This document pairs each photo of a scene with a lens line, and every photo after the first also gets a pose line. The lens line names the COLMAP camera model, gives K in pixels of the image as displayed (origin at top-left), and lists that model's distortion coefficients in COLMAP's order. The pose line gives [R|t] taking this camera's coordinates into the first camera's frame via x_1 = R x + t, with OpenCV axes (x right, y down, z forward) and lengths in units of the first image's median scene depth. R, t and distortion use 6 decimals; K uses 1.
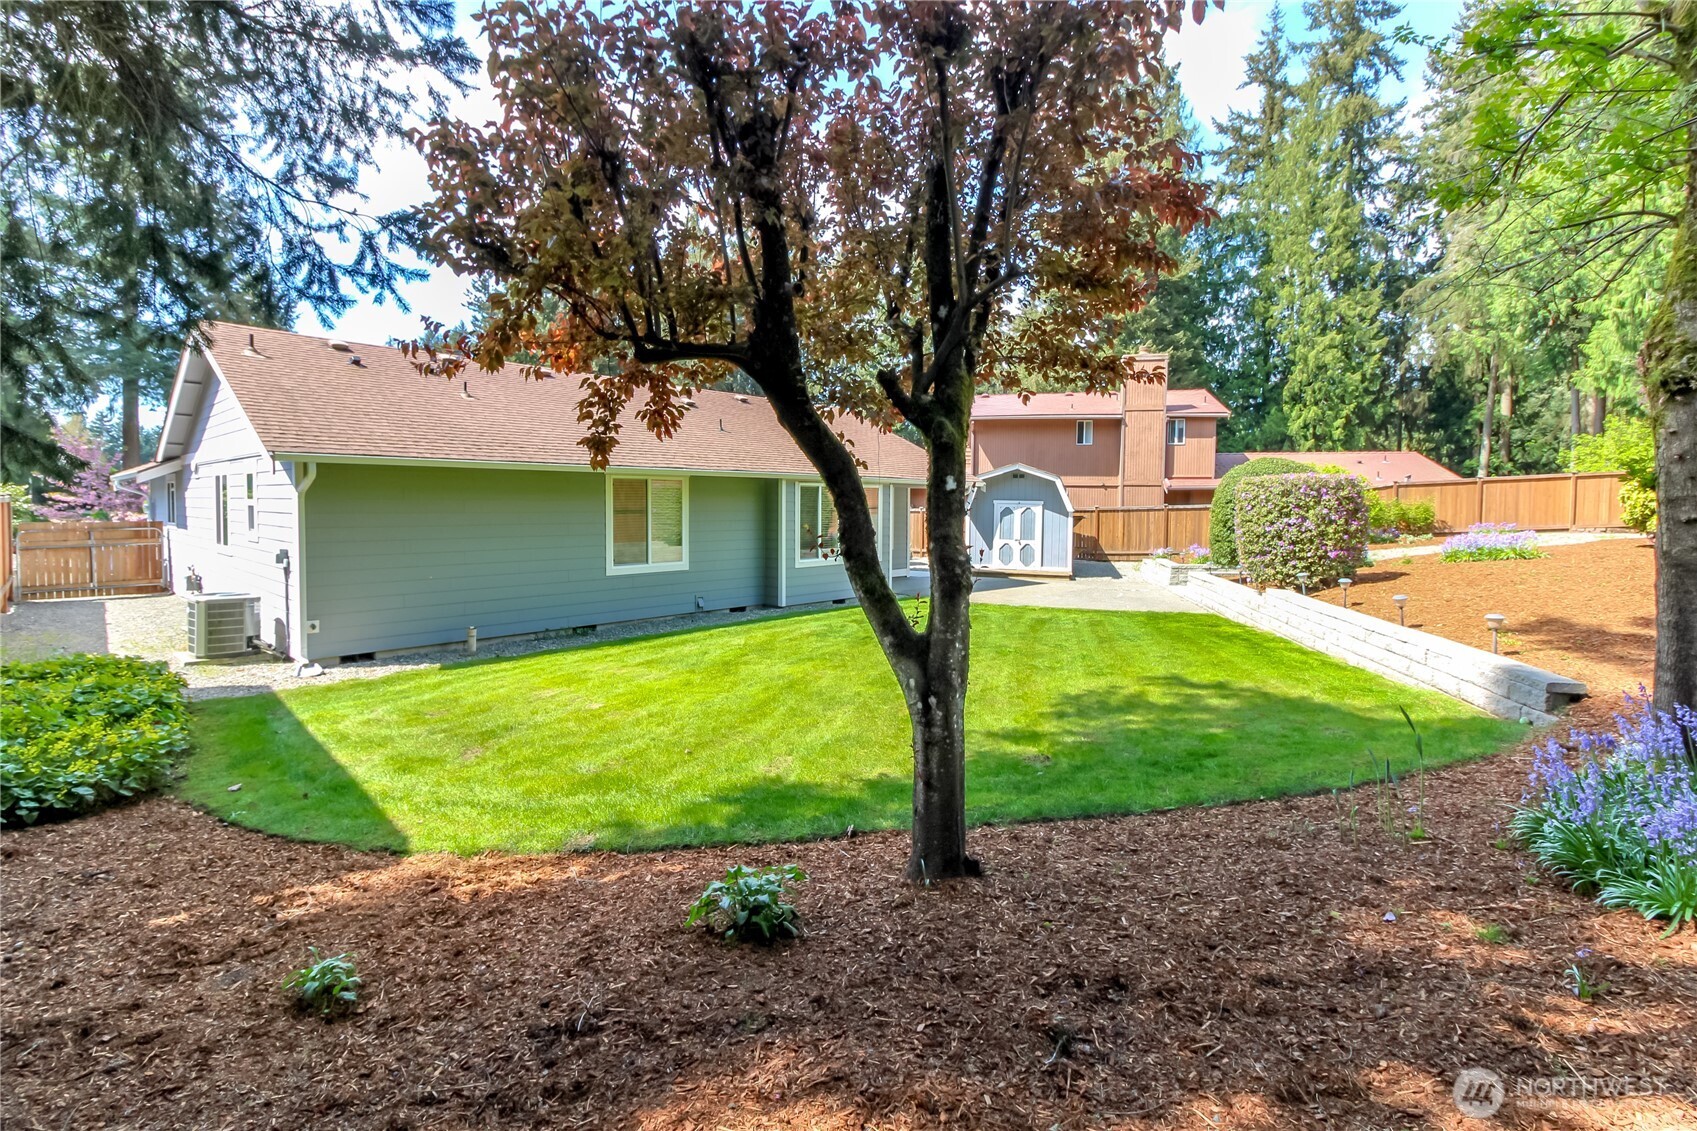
lens RADIAL K [[782.2, 0, 829.6], [0, 782.2, 528.1], [0, 0, 1]] dist [0.014309, -0.009392]
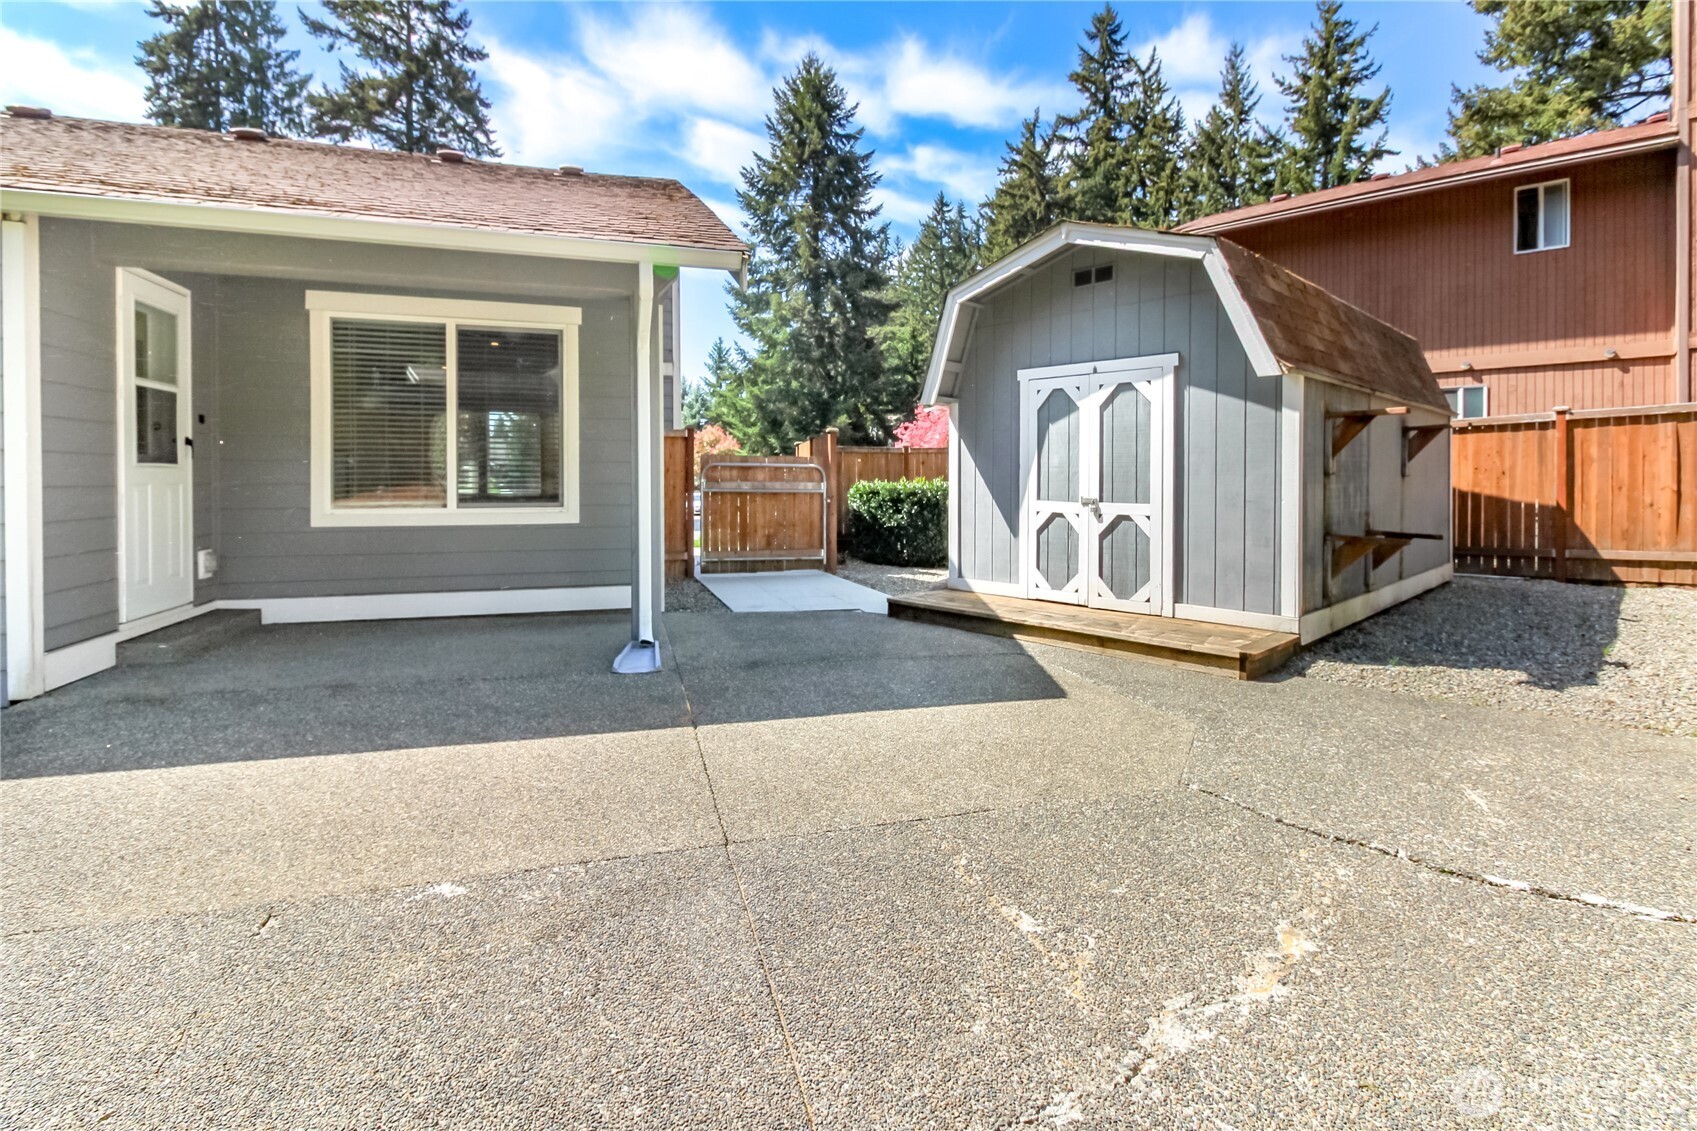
lens RADIAL K [[800.3, 0, 852.1], [0, 800.3, 489.8], [0, 0, 1]] dist [0.000445, -0.011614]
pose [[0.866724, 0.000880, -0.498788, 0.397141], [-0.009118, 0.999859, -0.014079, 0.019475], [0.498705, 0.016751, 0.866610, 0.901843]]
